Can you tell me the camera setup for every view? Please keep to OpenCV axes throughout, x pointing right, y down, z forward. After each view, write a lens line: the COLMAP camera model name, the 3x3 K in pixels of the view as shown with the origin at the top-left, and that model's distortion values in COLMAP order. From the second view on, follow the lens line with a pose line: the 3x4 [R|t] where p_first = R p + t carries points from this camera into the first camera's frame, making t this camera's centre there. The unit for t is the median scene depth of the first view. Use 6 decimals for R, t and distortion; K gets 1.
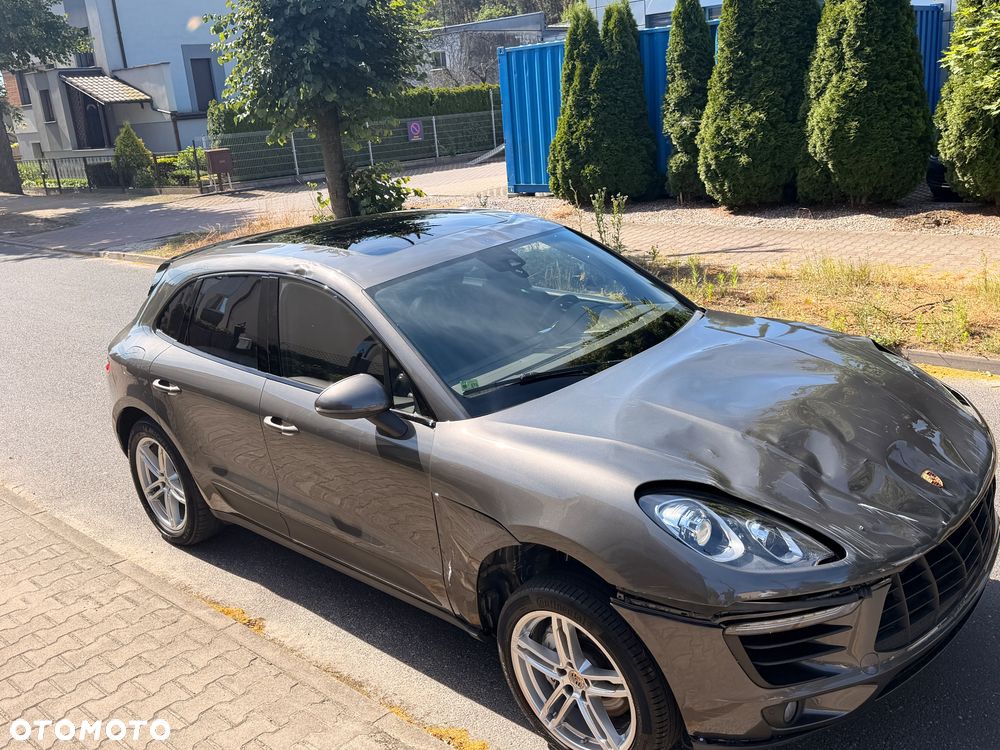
lens RADIAL K [[903.5, 0, 497.9], [0, 903.5, 379.6], [0, 0, 1]] dist [0.110491, -0.219941]
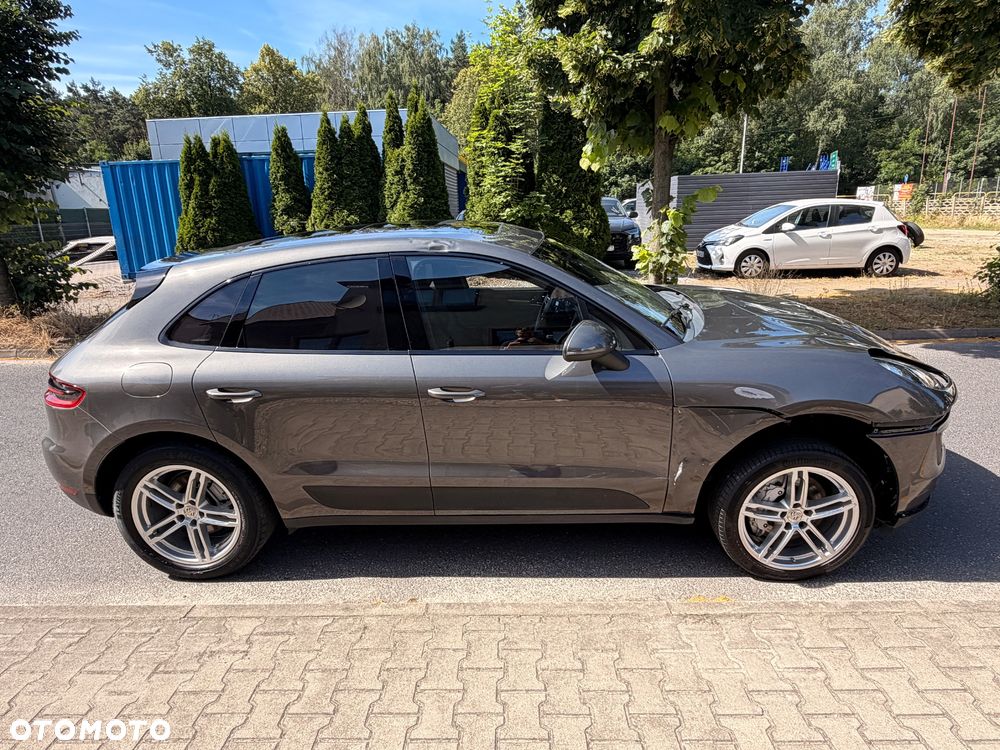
lens RADIAL K [[600.7, 0, 498.4], [0, 600.7, 370.6], [0, 0, 1]] dist [0.000440, -0.000899]
pose [[0.760214, -0.114231, 0.639551, -0.199768], [0.163970, 0.986287, -0.018743, 0.013772], [-0.628640, 0.119115, 0.768520, 0.137914]]
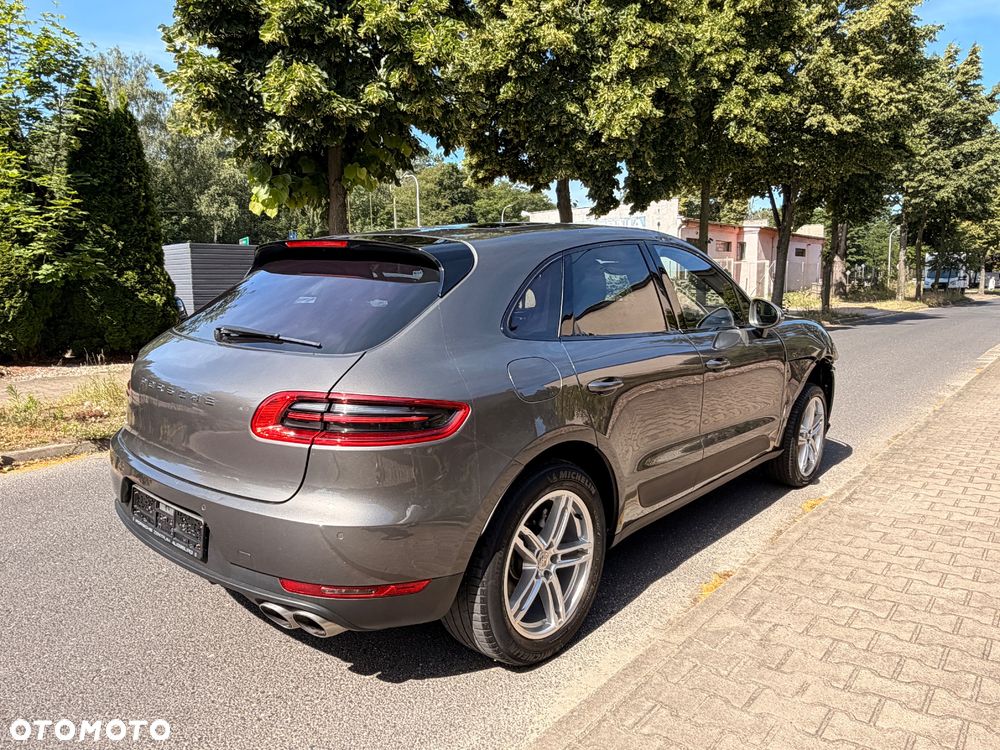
lens RADIAL K [[706.4, 0, 500.0], [0, 706.4, 375.0], [0, 0, 1]] dist [-0.000539, 0.001713]
pose [[-0.042261, -0.043515, 0.998159, -0.352544], [0.314378, 0.947725, 0.054627, -0.023203], [-0.948357, 0.316107, -0.026372, 0.404407]]
